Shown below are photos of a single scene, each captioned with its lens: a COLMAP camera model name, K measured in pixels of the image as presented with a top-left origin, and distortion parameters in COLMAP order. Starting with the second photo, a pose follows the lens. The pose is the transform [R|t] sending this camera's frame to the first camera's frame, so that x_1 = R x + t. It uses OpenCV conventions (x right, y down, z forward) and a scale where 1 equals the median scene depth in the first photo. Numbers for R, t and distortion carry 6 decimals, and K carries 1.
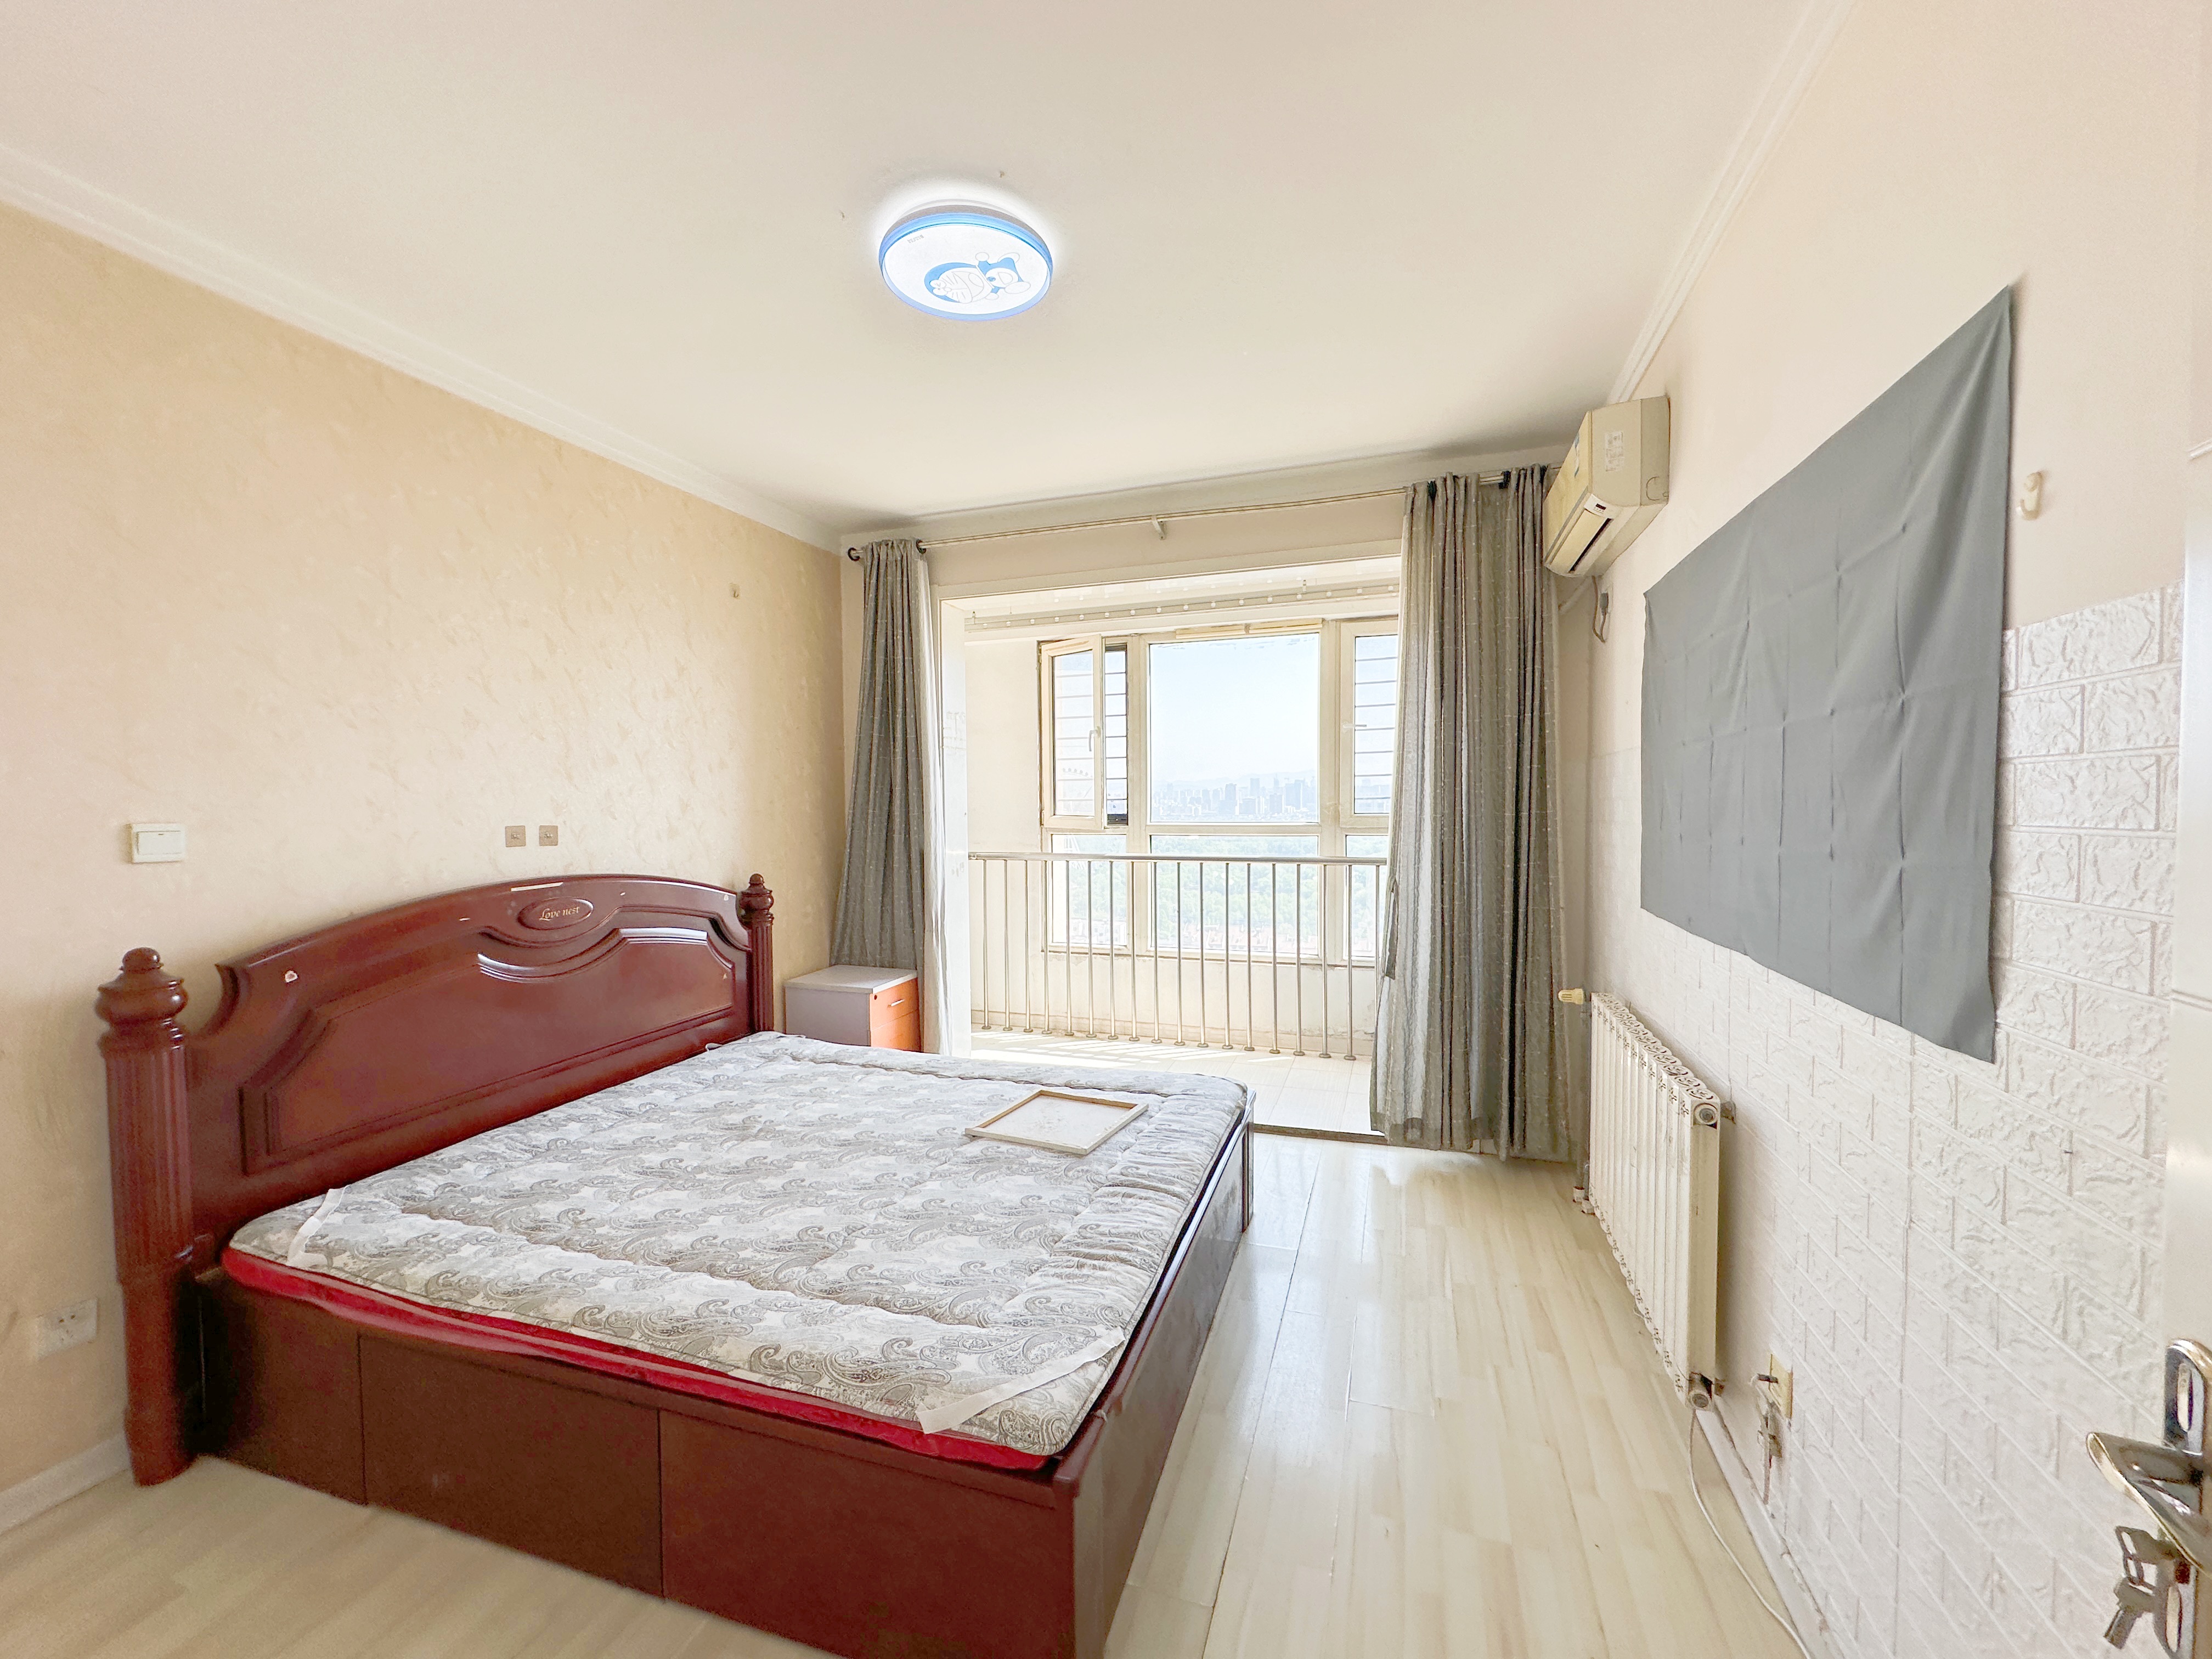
lens RADIAL K [[902.2, 0, 1111.3], [0, 902.2, 831.8], [0, 0, 1]] dist [-0.014724, -0.000211]
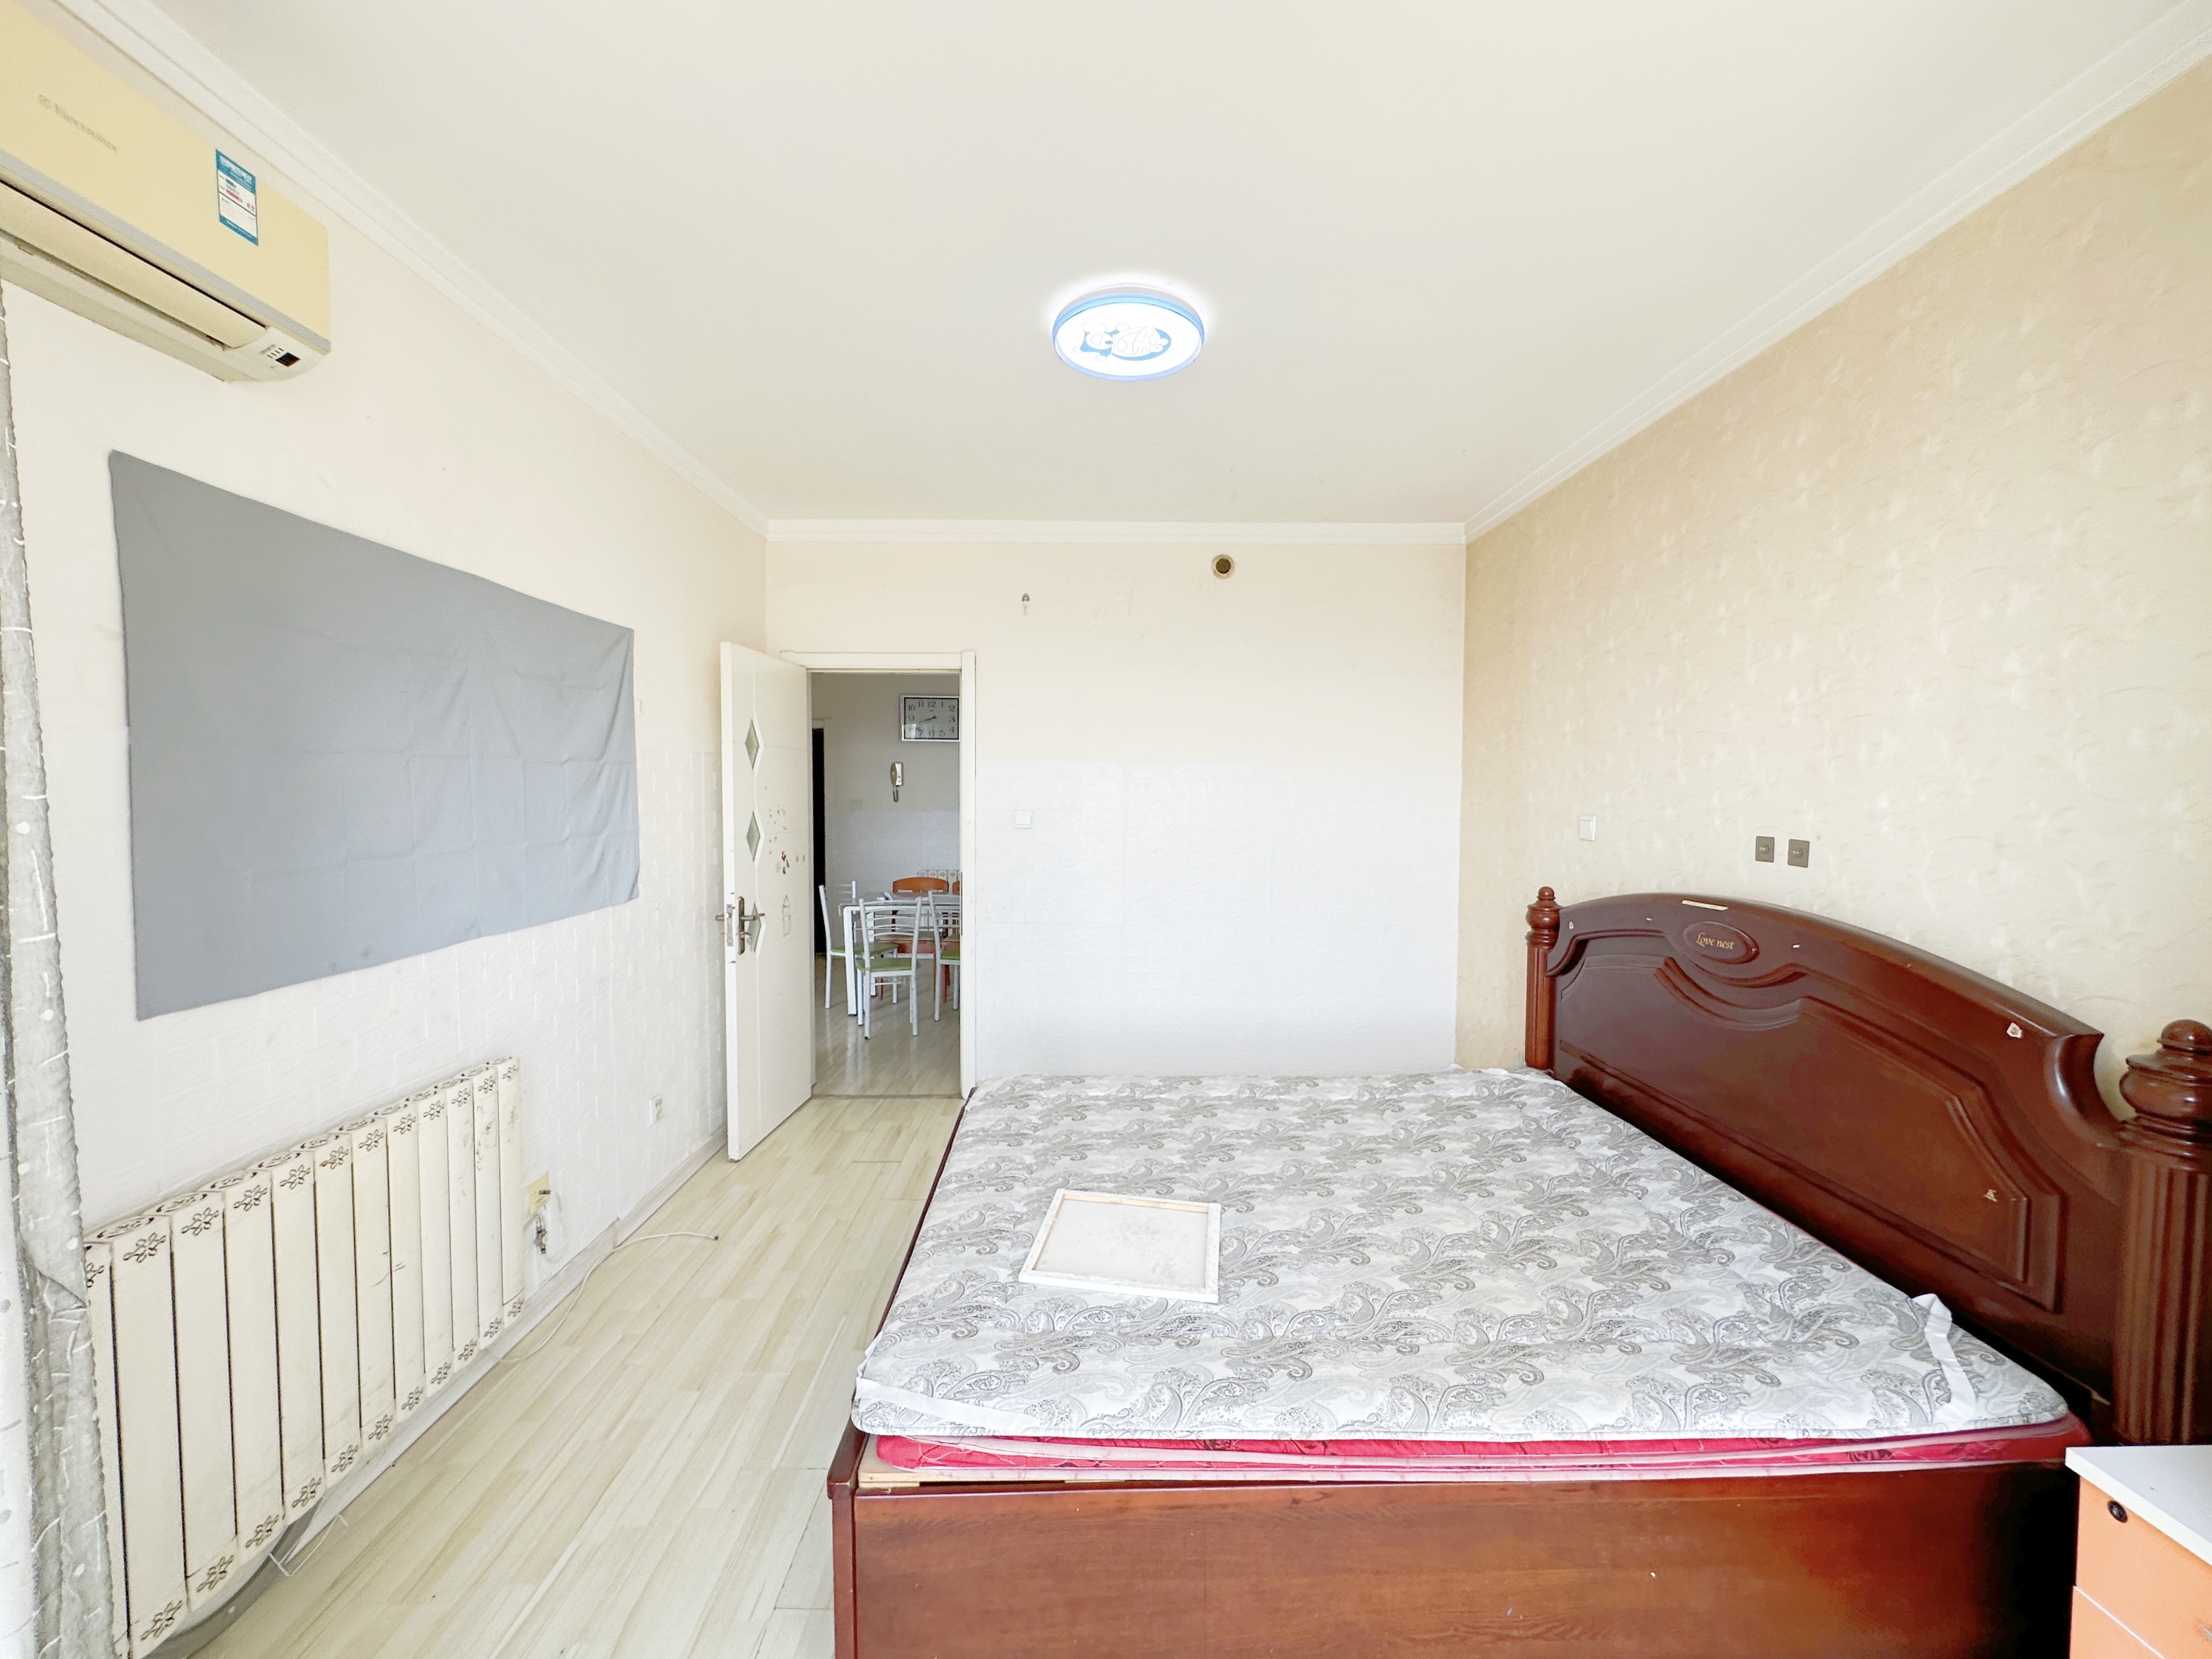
lens RADIAL K [[902.2, 0, 1111.6], [0, 902.2, 830.4], [0, 0, 1]] dist [-0.014724, -0.000211]
pose [[-0.944856, 0.020639, -0.326834, 0.206371], [-0.005603, 0.996847, 0.079147, -0.084664], [0.327437, 0.076614, -0.941762, 1.798372]]
